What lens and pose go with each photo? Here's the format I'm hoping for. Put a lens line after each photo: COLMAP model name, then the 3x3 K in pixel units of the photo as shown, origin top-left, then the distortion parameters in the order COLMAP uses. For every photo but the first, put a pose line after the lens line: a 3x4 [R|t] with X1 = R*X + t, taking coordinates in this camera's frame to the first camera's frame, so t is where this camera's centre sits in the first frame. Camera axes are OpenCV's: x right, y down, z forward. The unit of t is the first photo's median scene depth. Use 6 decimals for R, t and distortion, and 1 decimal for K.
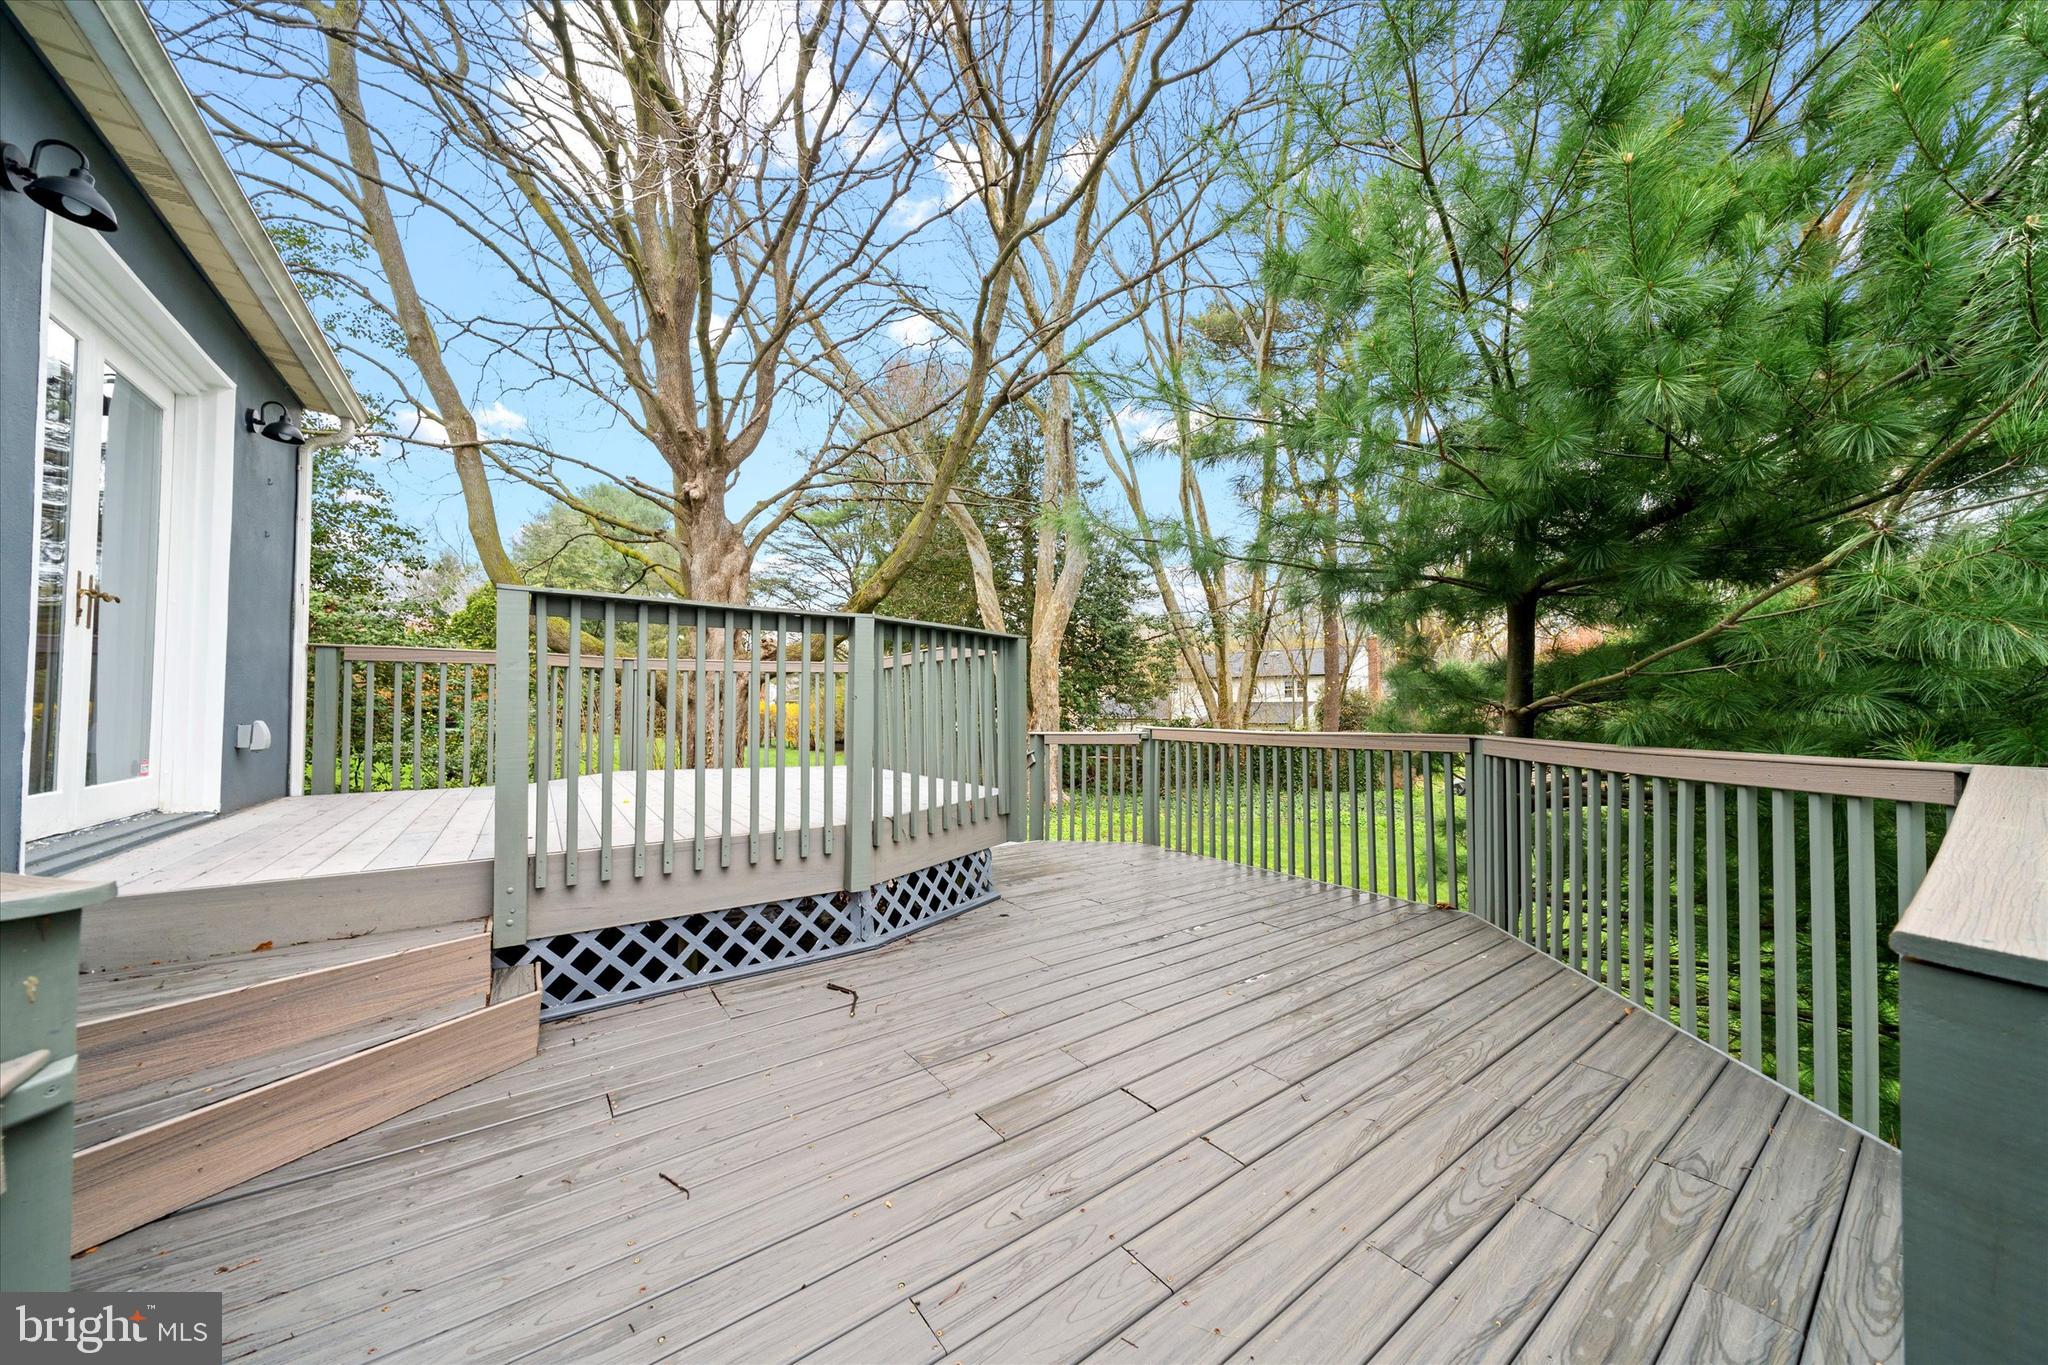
lens RADIAL K [[683.3, 0, 1021.1], [0, 683.3, 690.7], [0, 0, 1]] dist [-0.002283, -0.000221]
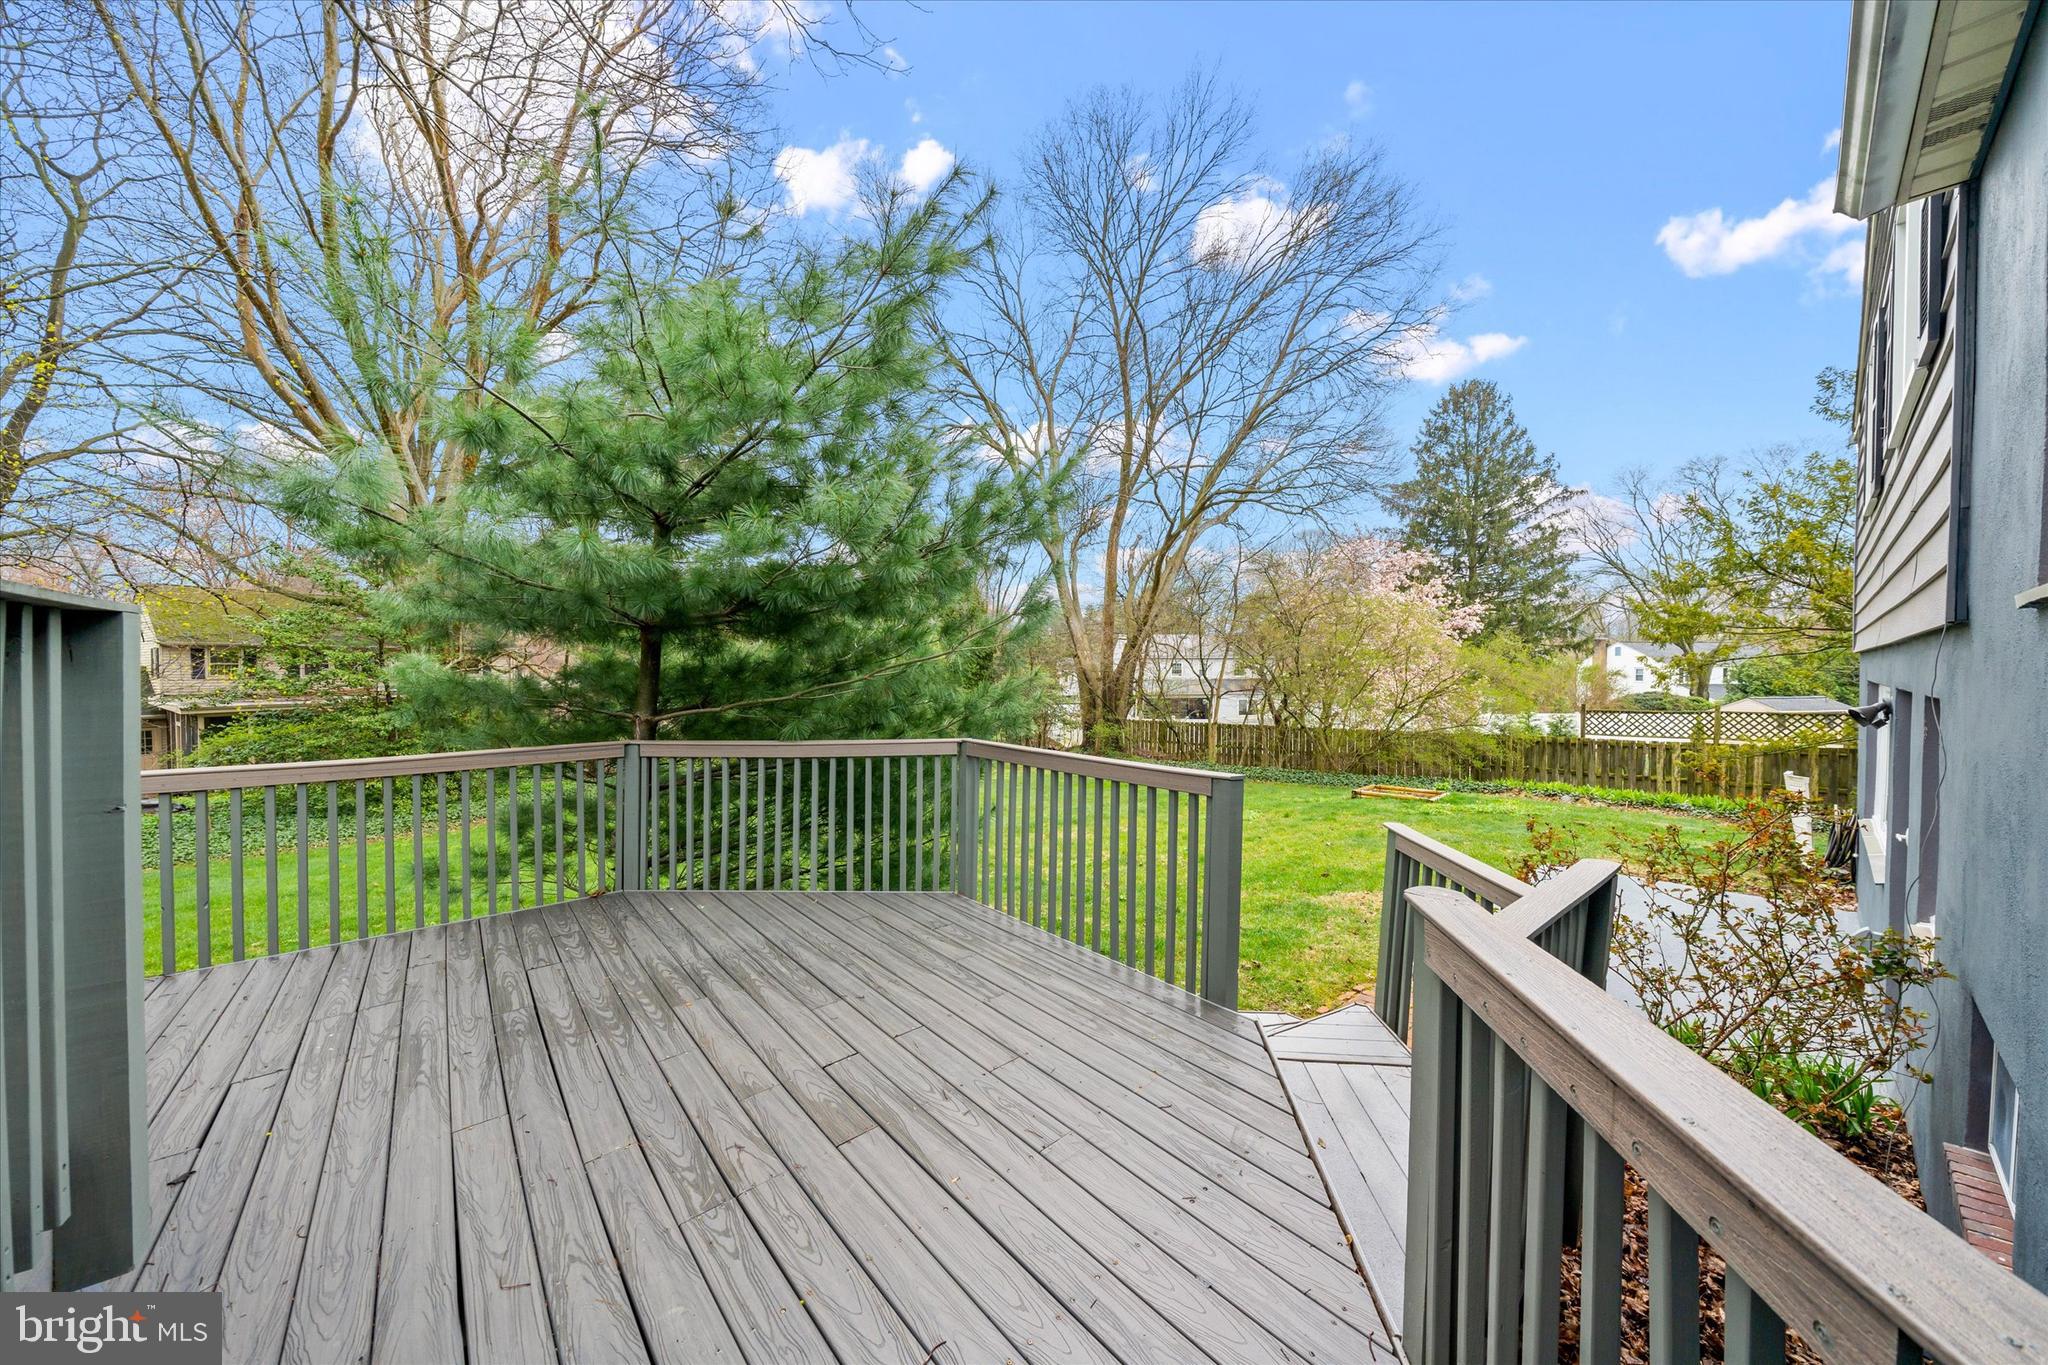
lens RADIAL K [[683.3, 0, 1018.0], [0, 683.3, 690.3], [0, 0, 1]] dist [-0.002283, -0.000221]
pose [[-0.096174, -0.020368, 0.995156, -1.098294], [-0.023612, 0.999556, 0.018176, -0.114959], [-0.995084, -0.021750, -0.096613, 0.810677]]
